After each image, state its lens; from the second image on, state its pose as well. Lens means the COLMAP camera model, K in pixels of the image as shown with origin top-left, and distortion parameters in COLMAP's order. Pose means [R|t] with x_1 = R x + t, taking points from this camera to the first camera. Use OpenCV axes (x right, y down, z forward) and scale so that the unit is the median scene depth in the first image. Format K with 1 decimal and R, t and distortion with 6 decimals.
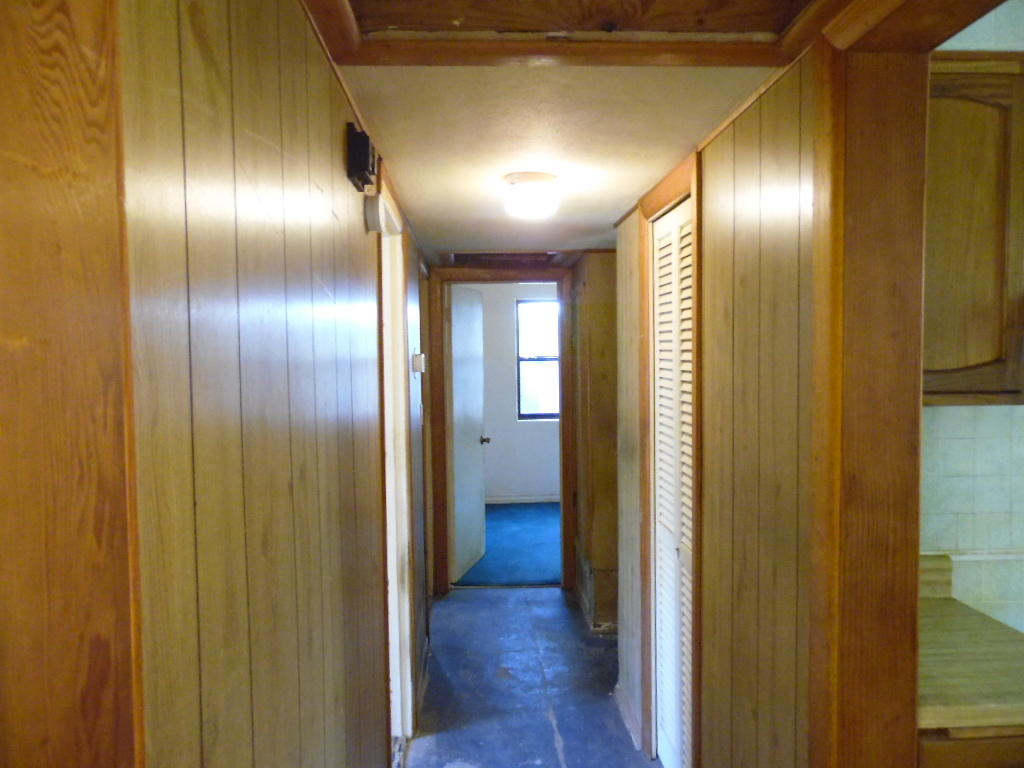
lens RADIAL K [[767.3, 0, 512.0], [0, 767.3, 385.6], [0, 0, 1]] dist [-0.006791, 0.010536]
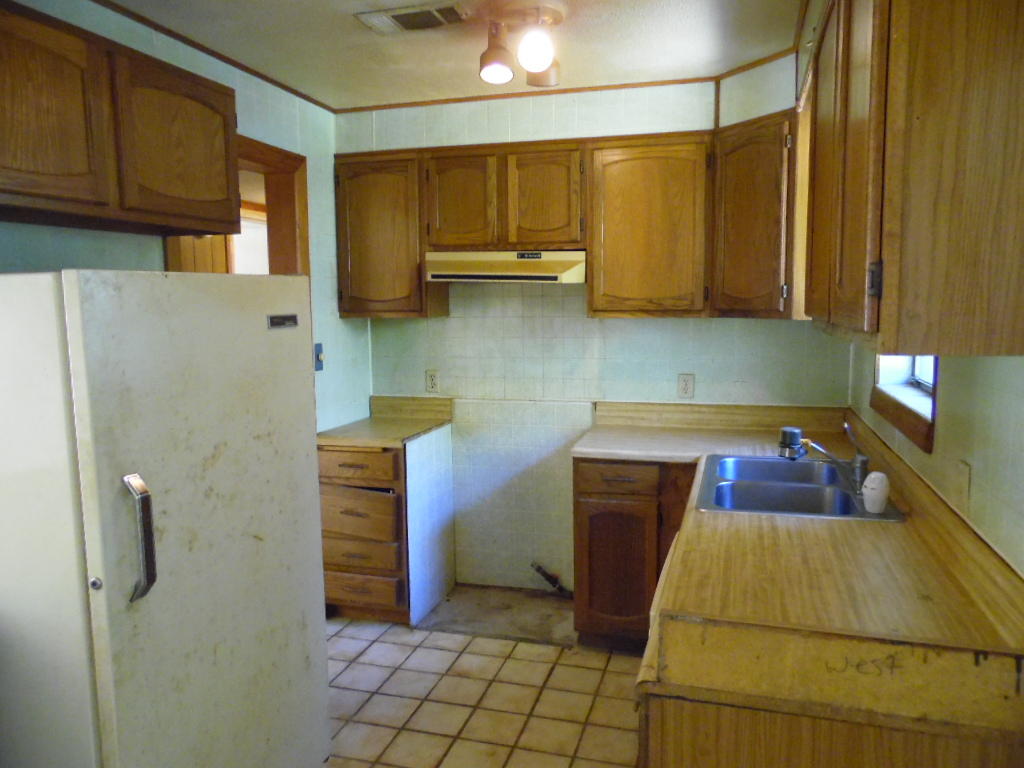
lens RADIAL K [[767.3, 0, 513.0], [0, 767.3, 384.2], [0, 0, 1]] dist [-0.006791, 0.010536]
pose [[0.942785, 0.042064, -0.330738, 1.347667], [-0.017040, 0.996792, 0.078202, 0.032260], [0.332966, -0.068092, 0.940477, -0.759227]]
